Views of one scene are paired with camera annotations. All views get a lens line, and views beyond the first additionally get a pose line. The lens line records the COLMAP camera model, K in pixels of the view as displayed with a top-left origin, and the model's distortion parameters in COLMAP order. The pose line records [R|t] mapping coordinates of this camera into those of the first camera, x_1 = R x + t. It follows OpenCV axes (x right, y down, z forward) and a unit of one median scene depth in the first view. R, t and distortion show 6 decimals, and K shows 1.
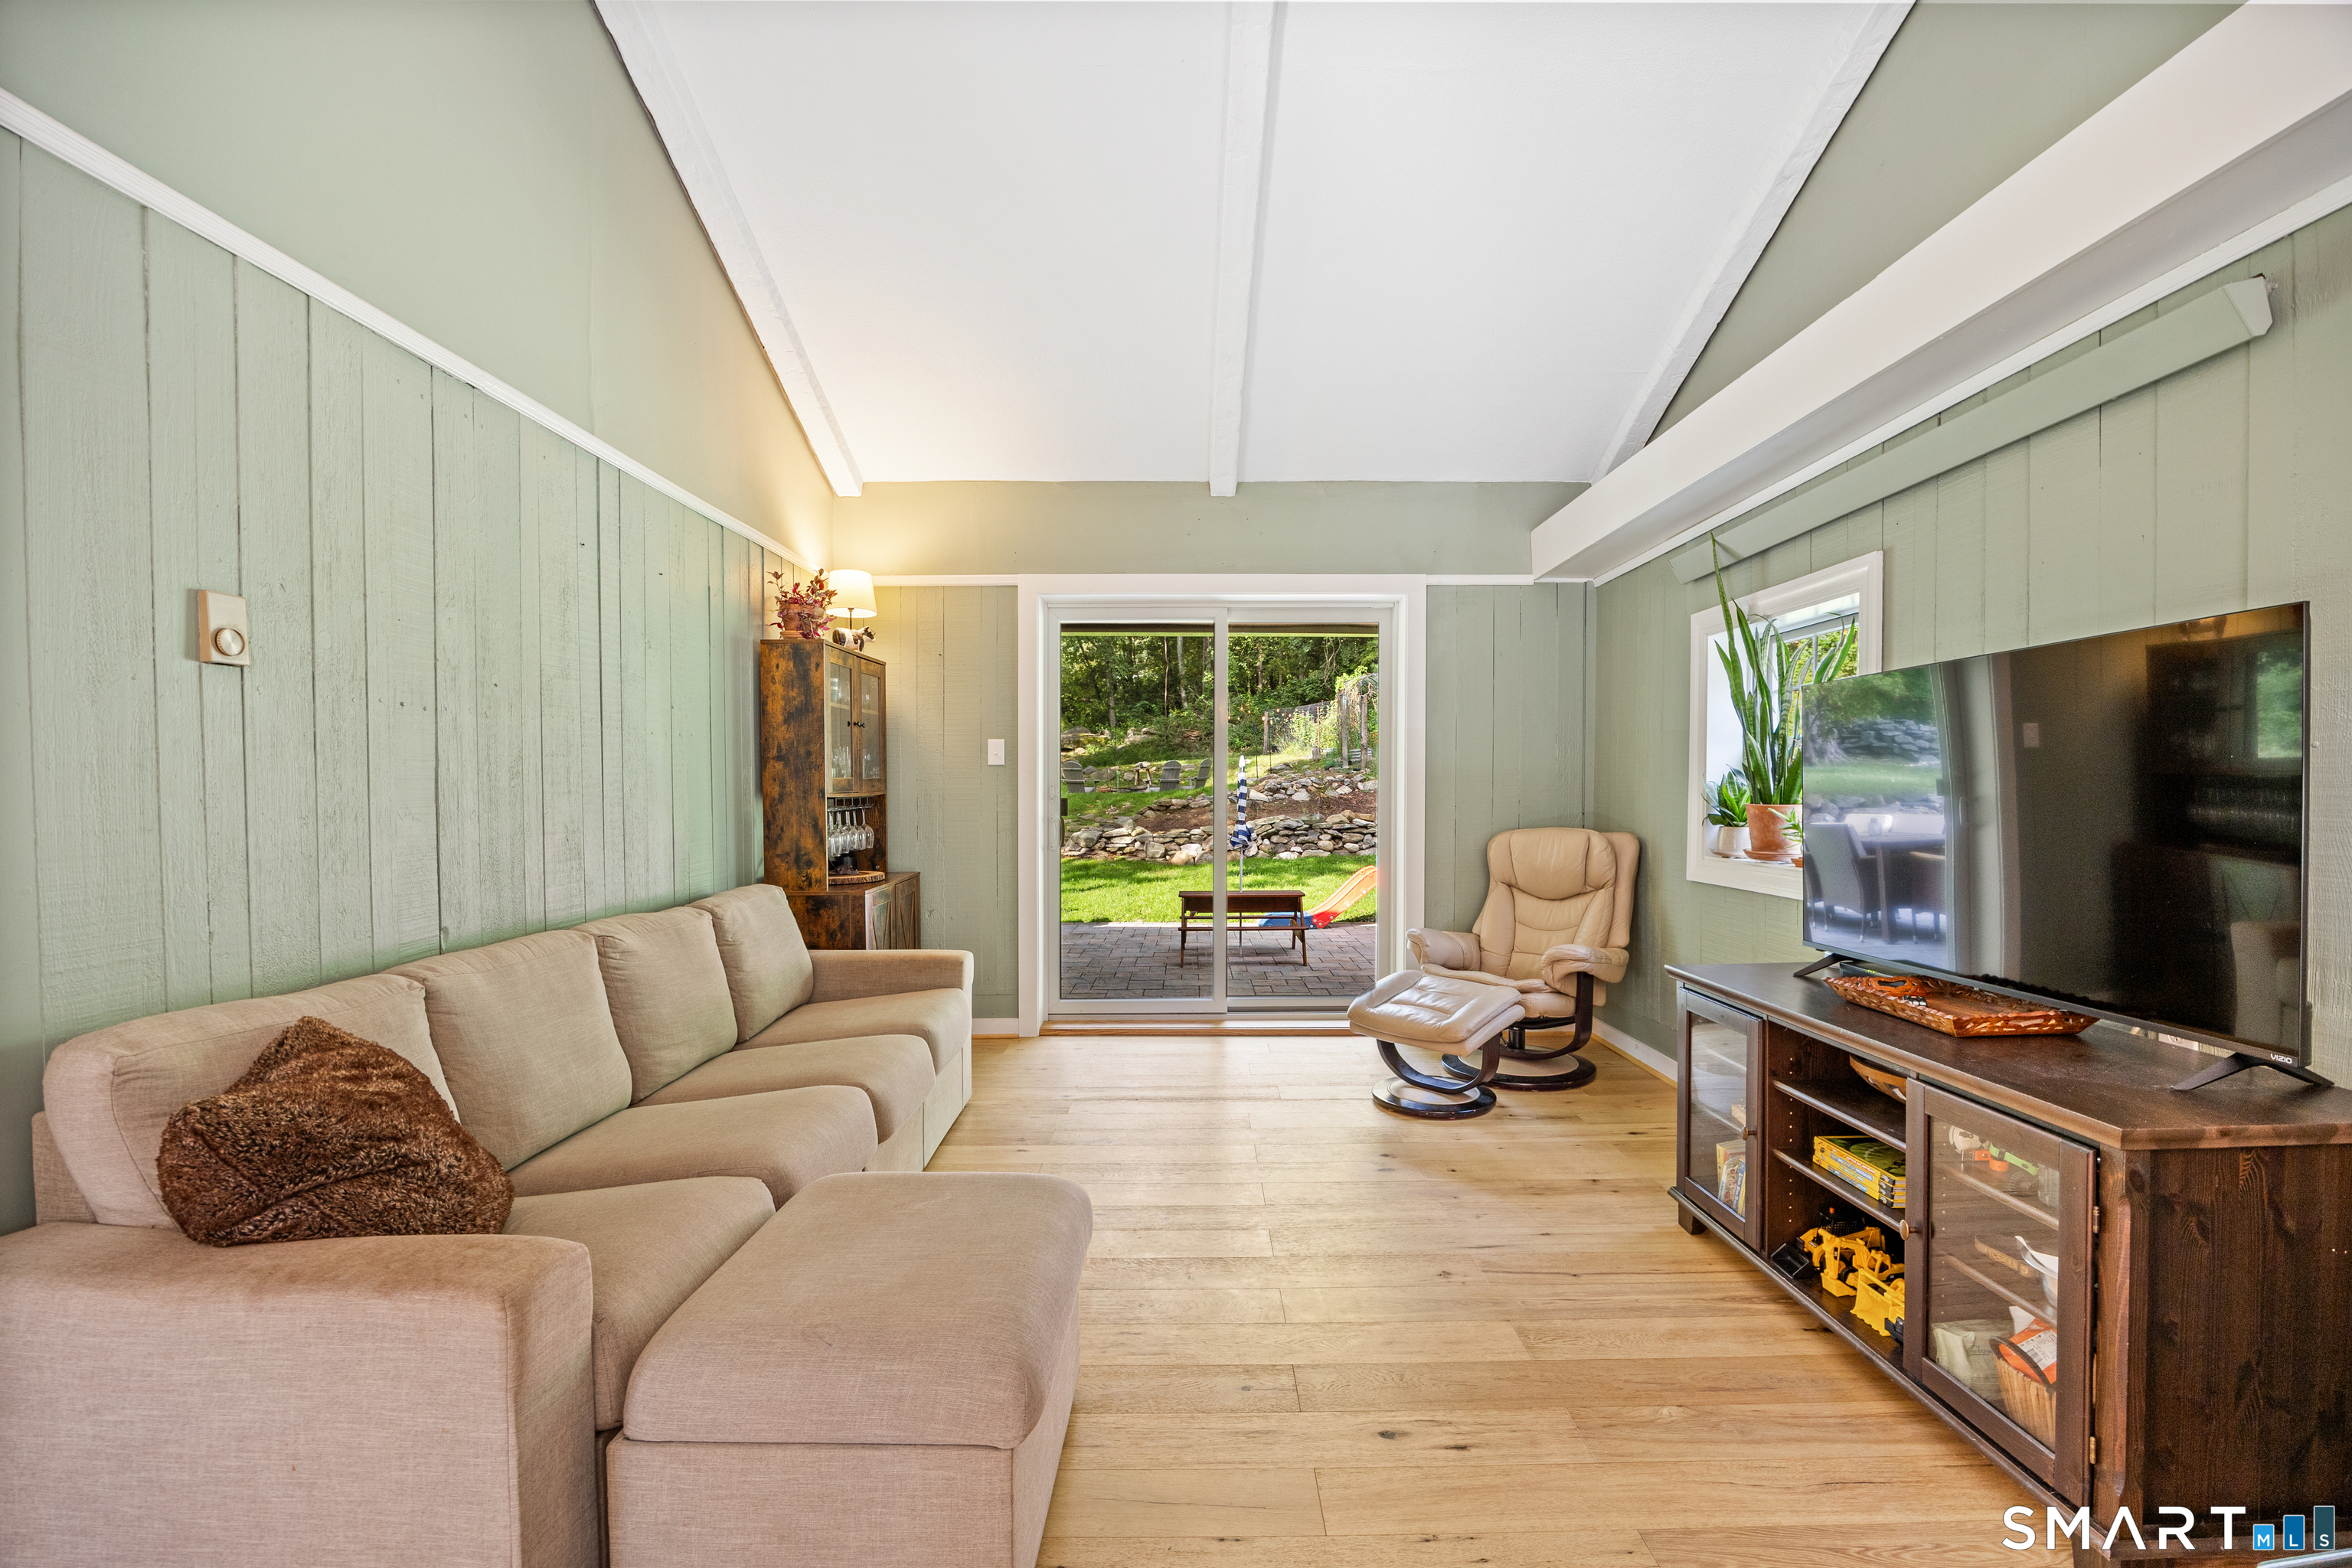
lens RADIAL K [[1005.7, 0, 1202.7], [0, 1005.7, 806.2], [0, 0, 1]] dist [-0.010271, 0.000104]
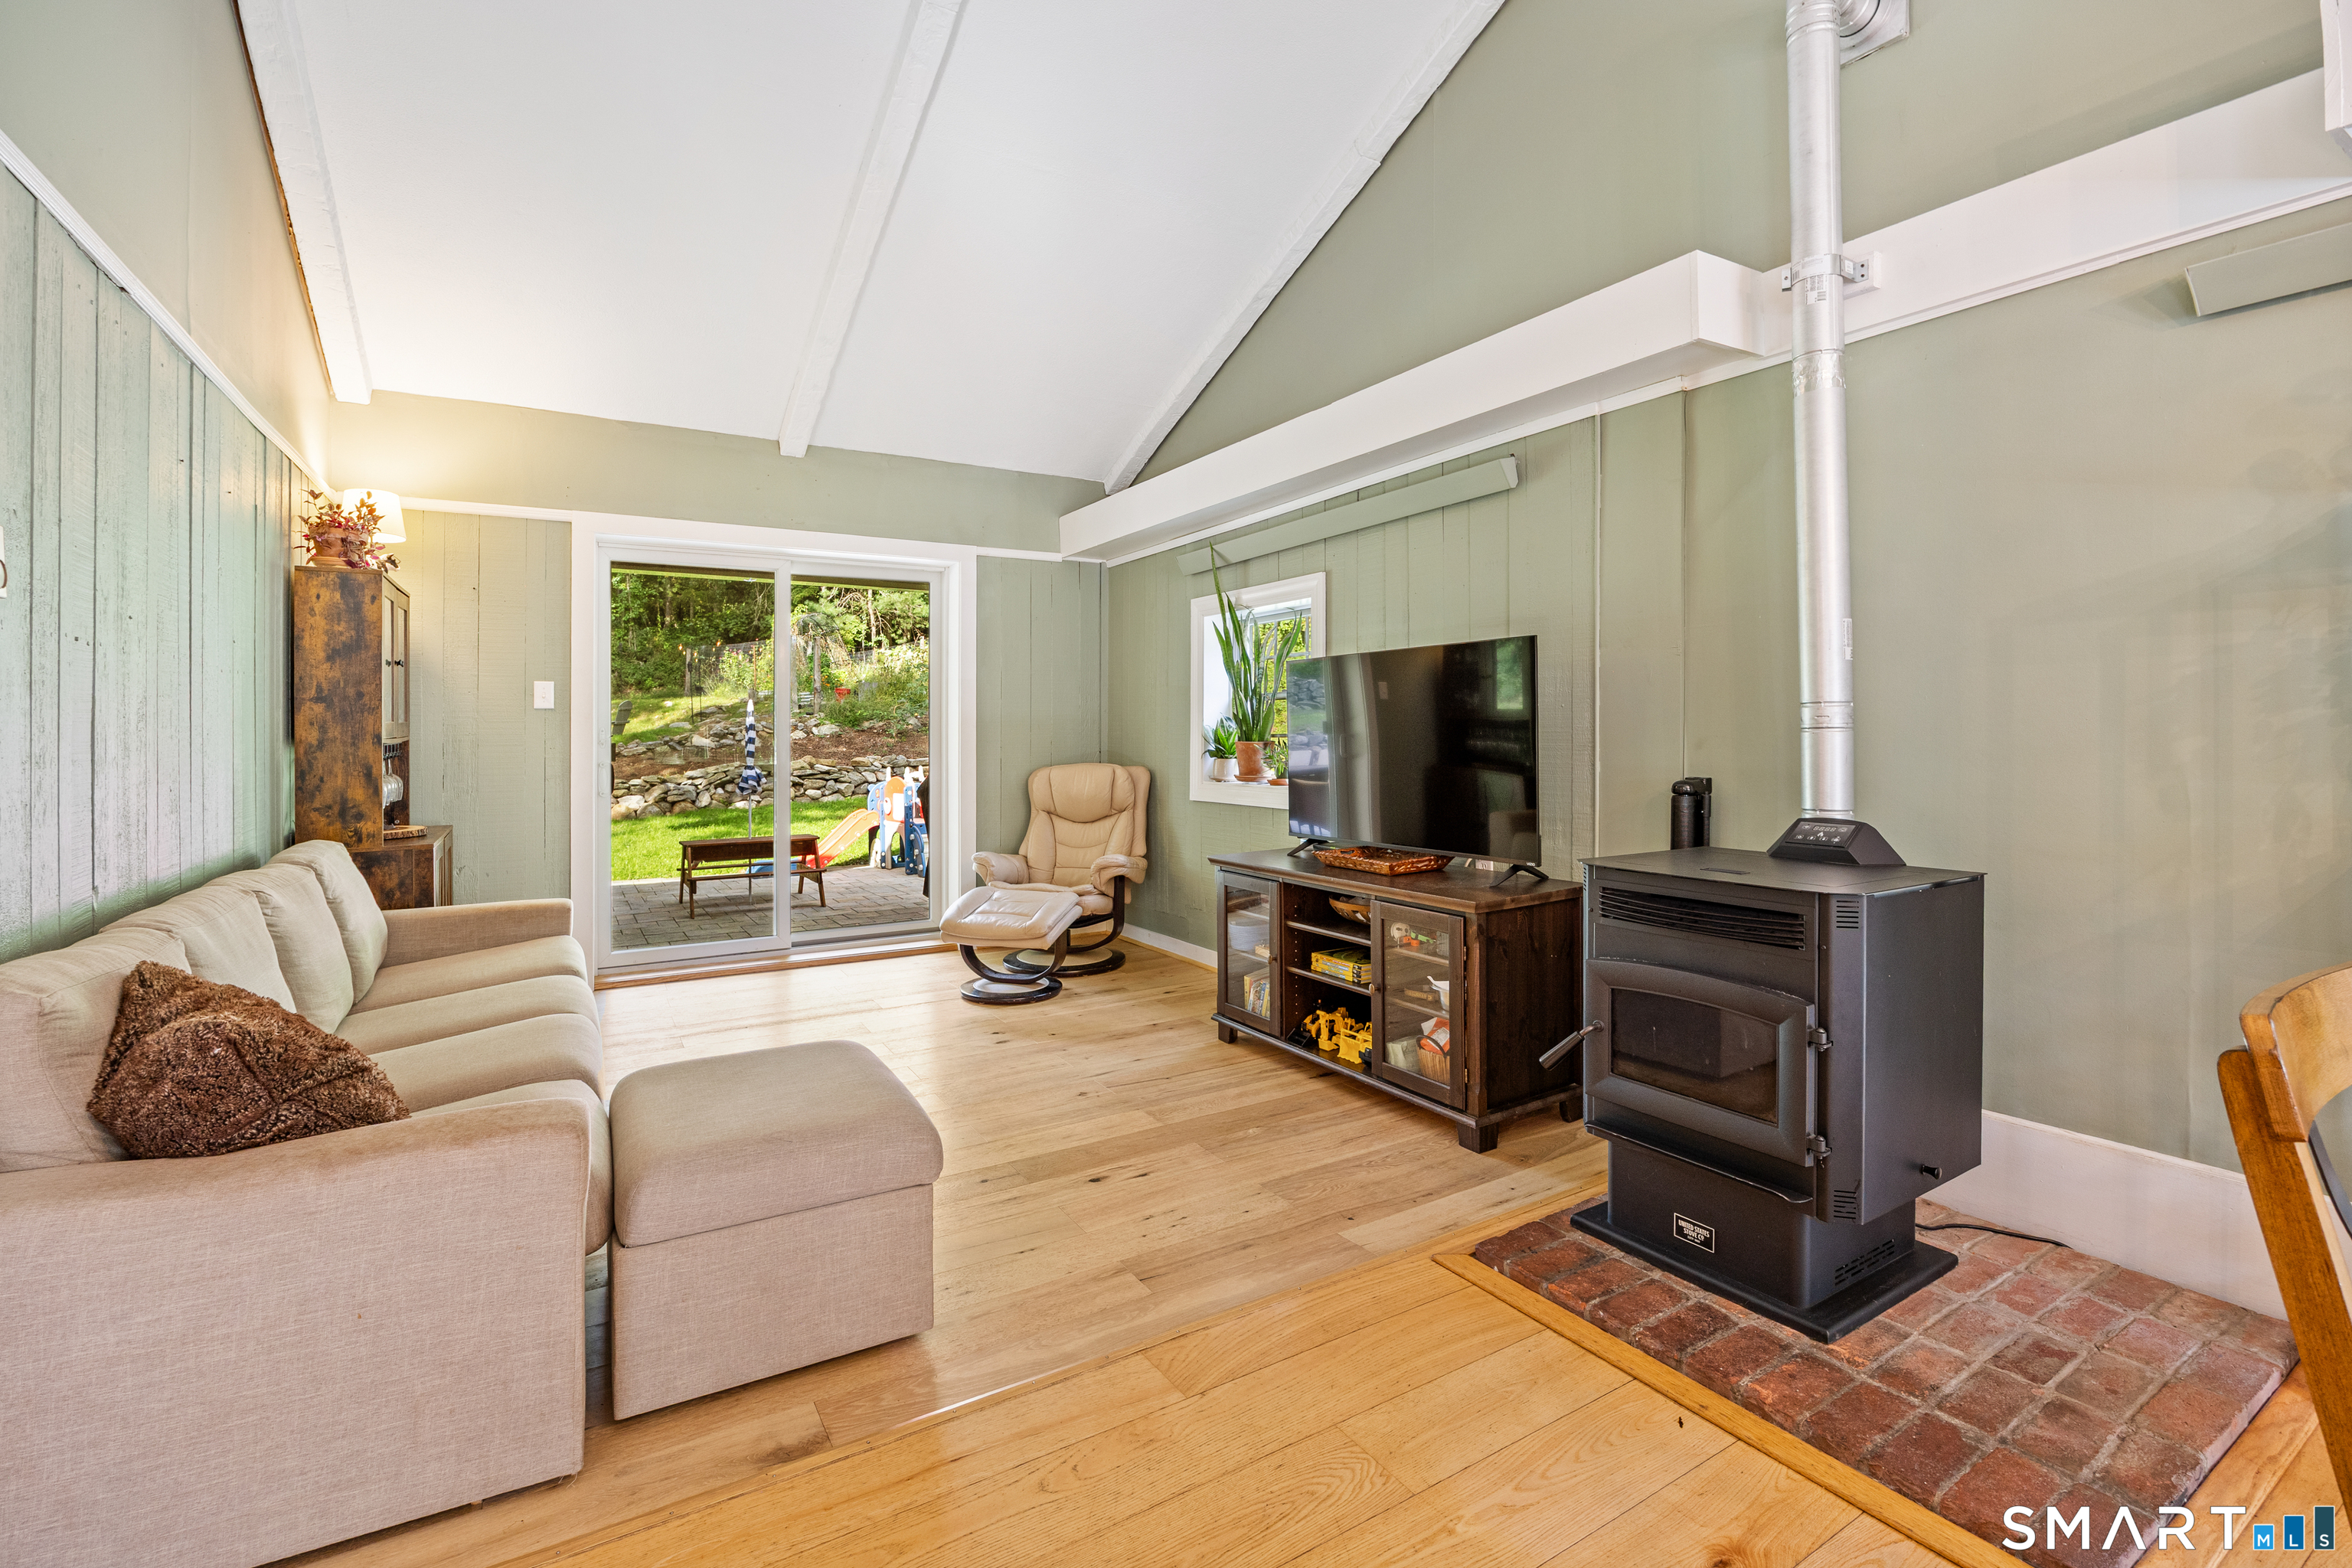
lens RADIAL K [[1045.5, 0, 1173.8], [0, 1045.5, 733.3], [0, 0, 1]] dist [-0.013932, 0.000600]
pose [[0.862666, -0.004174, 0.505756, -0.253159], [0.013256, 0.999809, -0.014360, 0.005842], [-0.505600, 0.019092, 0.862557, -0.192212]]
